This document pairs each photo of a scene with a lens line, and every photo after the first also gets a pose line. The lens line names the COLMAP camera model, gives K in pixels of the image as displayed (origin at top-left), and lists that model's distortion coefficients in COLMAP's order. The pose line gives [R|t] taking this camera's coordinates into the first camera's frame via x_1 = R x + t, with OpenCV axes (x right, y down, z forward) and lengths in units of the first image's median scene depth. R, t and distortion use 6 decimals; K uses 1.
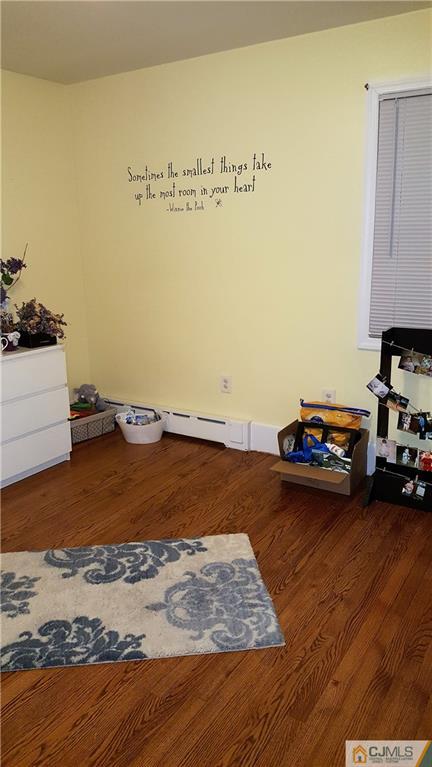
lens RADIAL K [[587.8, 0, 213.6], [0, 587.8, 384.7], [0, 0, 1]] dist [0.038831, -0.099681]
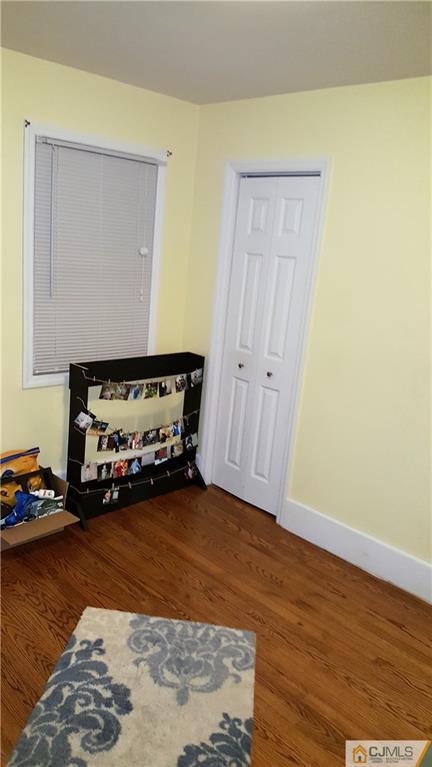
lens RADIAL K [[587.8, 0, 213.6], [0, 587.8, 384.7], [0, 0, 1]] dist [0.038831, -0.099681]
pose [[0.226820, -0.218557, 0.949097, -0.746399], [0.156915, 0.969966, 0.185862, -0.245730], [-0.961213, 0.106770, 0.254302, 0.542919]]
